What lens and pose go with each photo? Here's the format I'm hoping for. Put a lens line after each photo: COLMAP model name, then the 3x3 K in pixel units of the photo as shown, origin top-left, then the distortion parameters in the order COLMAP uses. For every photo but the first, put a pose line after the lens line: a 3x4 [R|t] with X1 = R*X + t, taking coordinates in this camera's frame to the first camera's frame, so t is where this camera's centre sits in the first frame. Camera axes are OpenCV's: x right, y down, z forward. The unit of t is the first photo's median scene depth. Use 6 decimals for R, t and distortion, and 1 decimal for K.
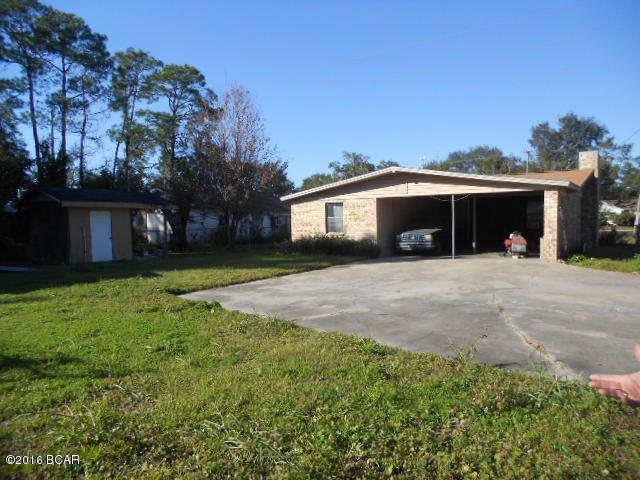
lens RADIAL K [[483.7, 0, 320.0], [0, 483.7, 240.0], [0, 0, 1]] dist [-0.001642, -0.000244]
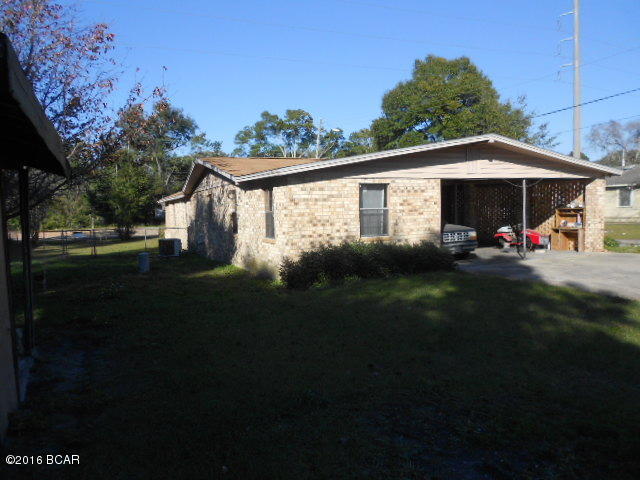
lens RADIAL K [[494.0, 0, 320.0], [0, 494.0, 240.0], [0, 0, 1]] dist [0.004306, 0.000965]
pose [[0.477167, -0.058347, 0.876873, -0.522268], [0.054735, 0.997830, 0.036610, -0.034799], [-0.877106, 0.030526, 0.479325, 0.773910]]
